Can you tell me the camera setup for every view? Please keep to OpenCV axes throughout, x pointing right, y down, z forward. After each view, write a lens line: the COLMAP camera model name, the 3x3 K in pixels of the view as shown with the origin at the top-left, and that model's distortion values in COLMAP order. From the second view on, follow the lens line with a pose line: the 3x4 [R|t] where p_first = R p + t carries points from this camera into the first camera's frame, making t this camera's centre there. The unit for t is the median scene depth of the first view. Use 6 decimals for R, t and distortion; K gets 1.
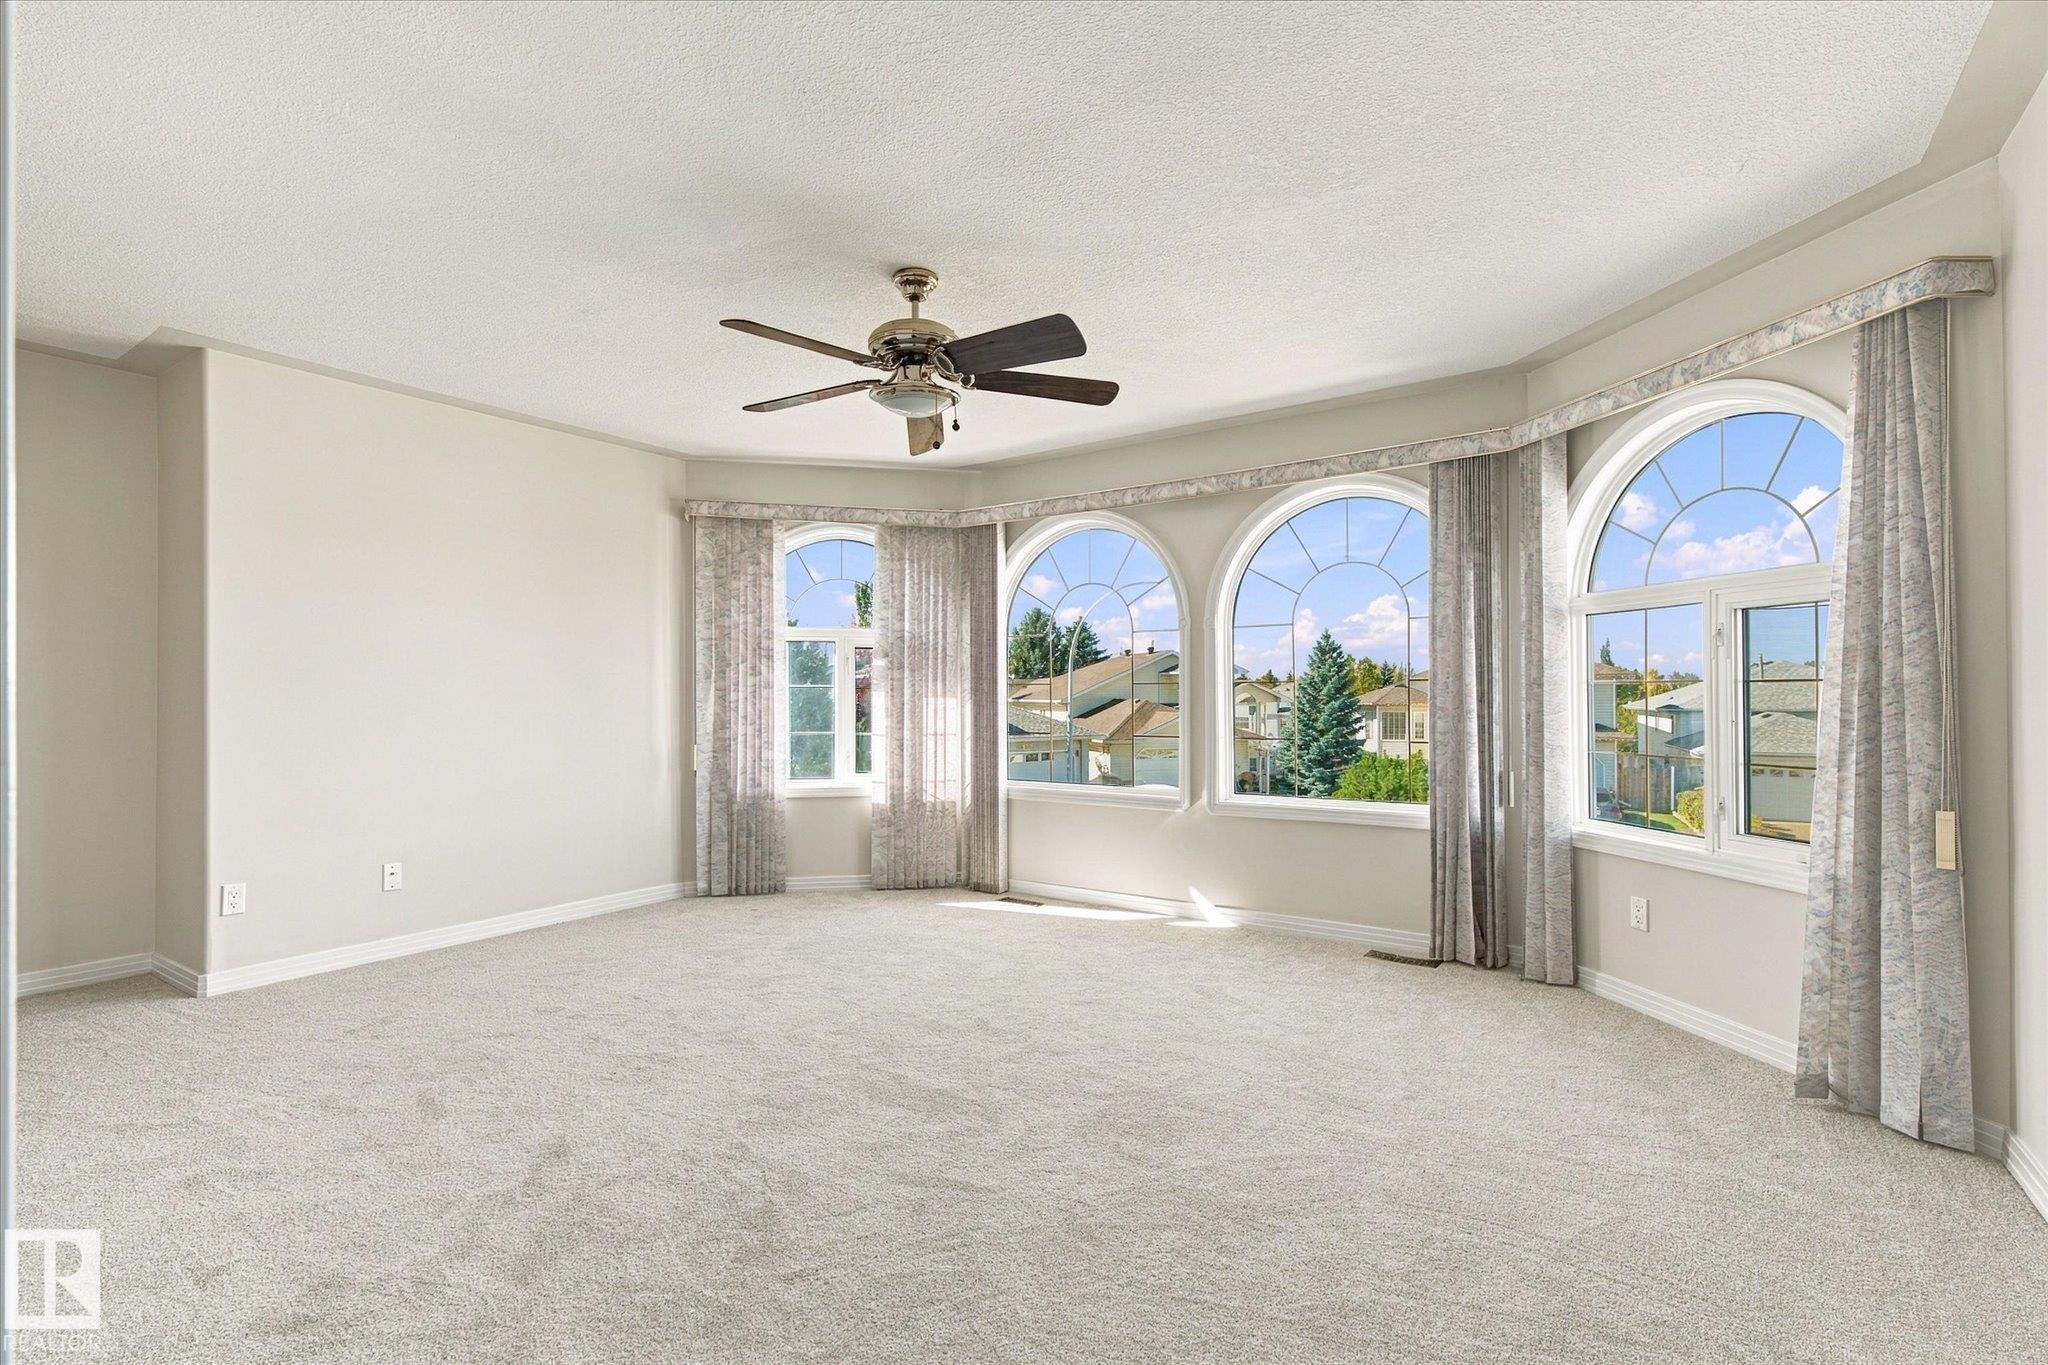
lens RADIAL K [[955.8, 0, 1027.5], [0, 955.8, 688.6], [0, 0, 1]] dist [0.068987, 0.000057]
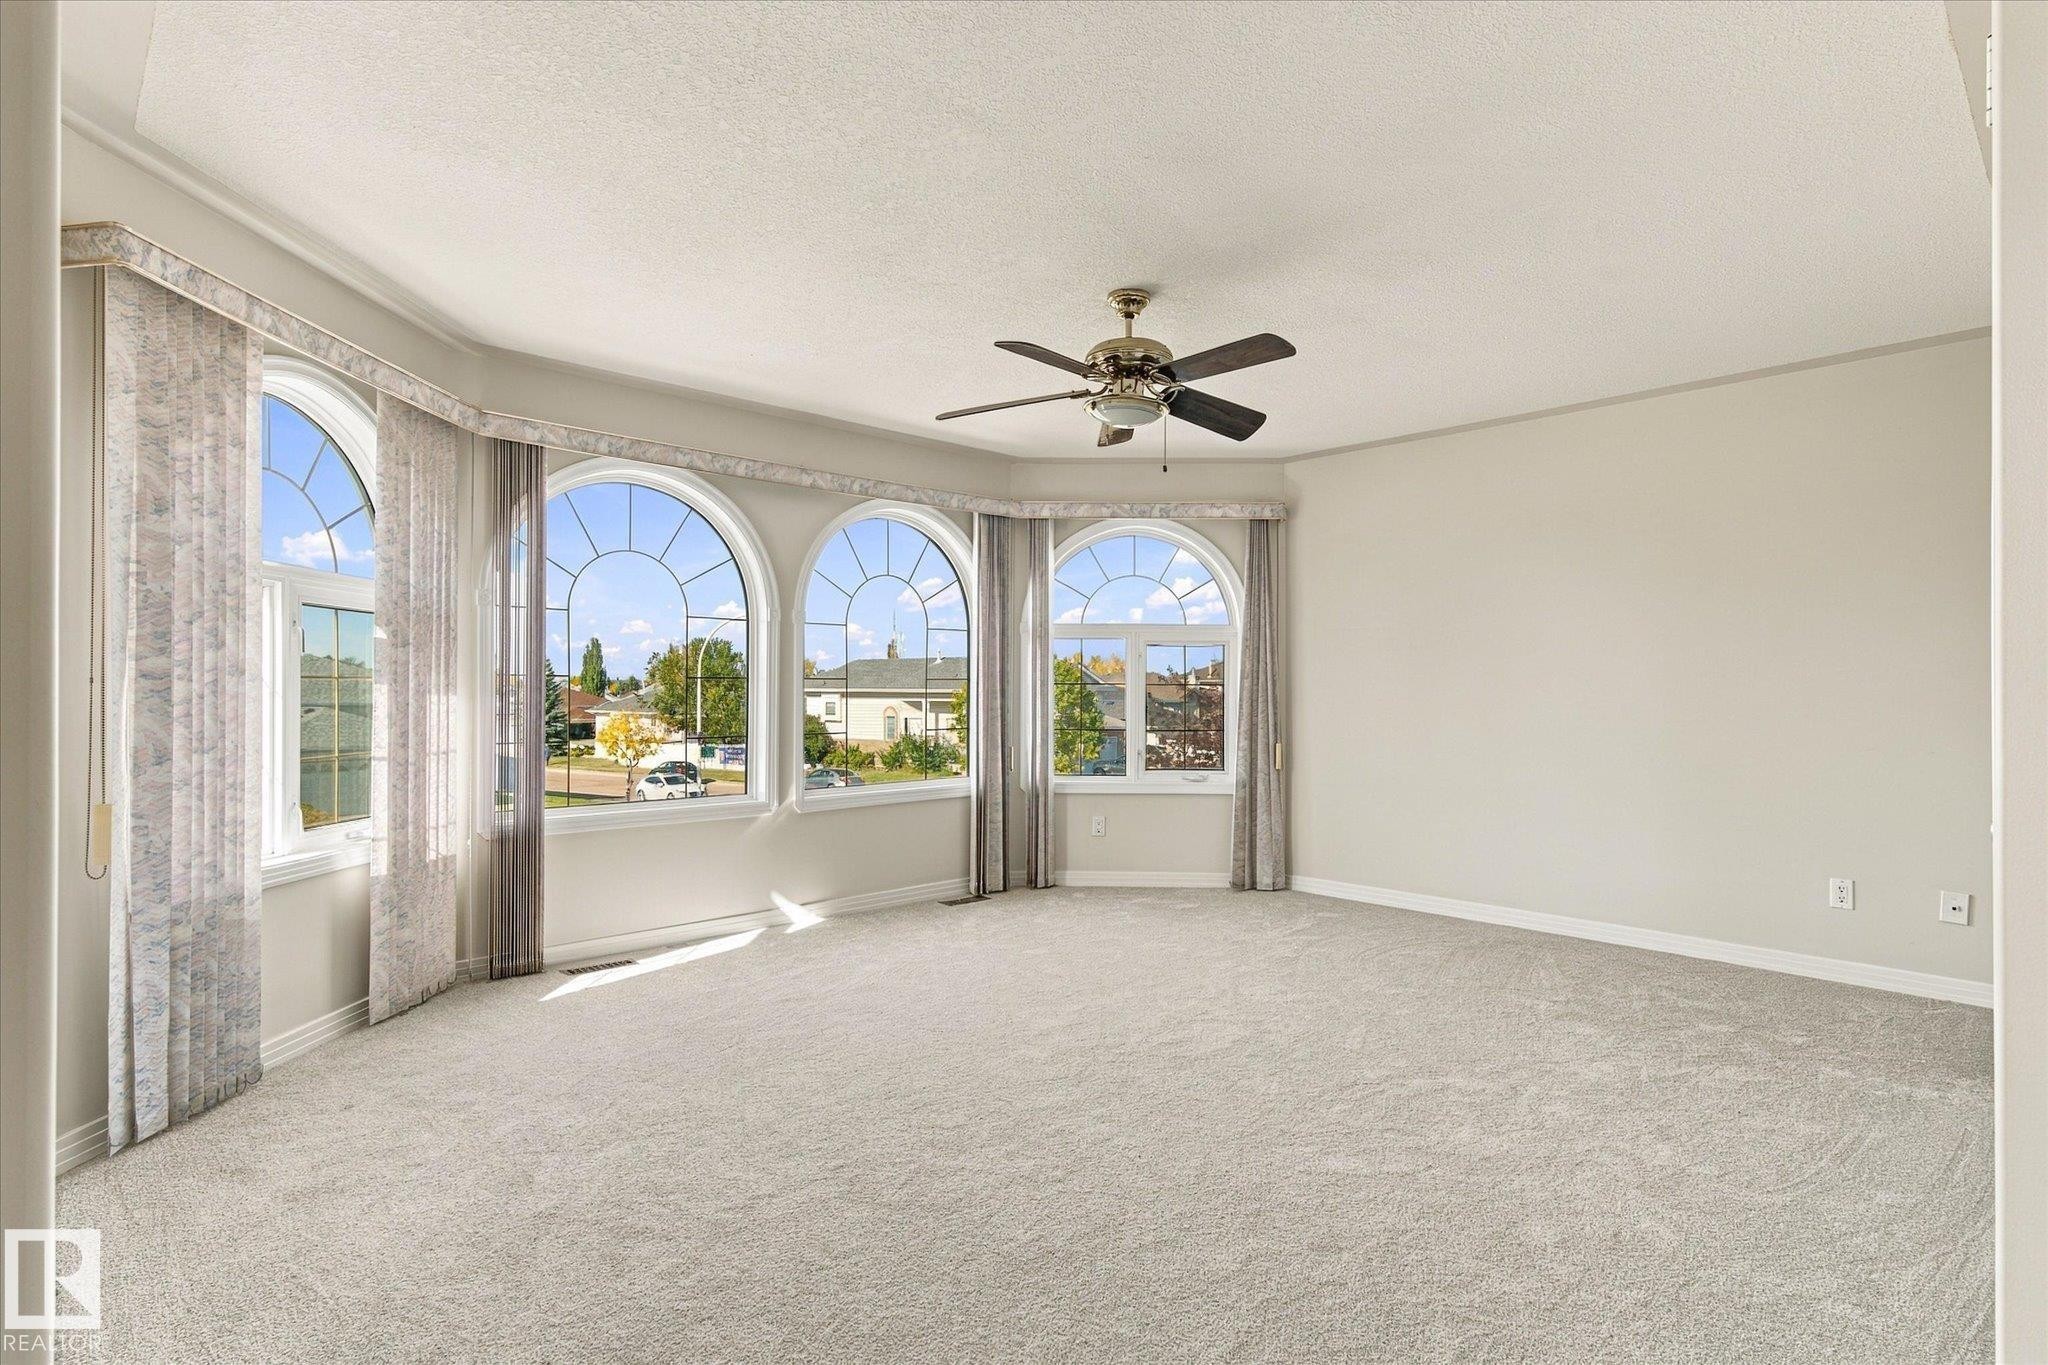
lens RADIAL K [[973.3, 0, 992.5], [0, 973.3, 688.9], [0, 0, 1]] dist [0.000003, 0.000060]
pose [[0.253662, 0.005168, 0.967279, -0.655791], [-0.009083, 0.999954, -0.002961, 0.004921], [-0.967250, -0.008035, 0.253697, 0.509422]]
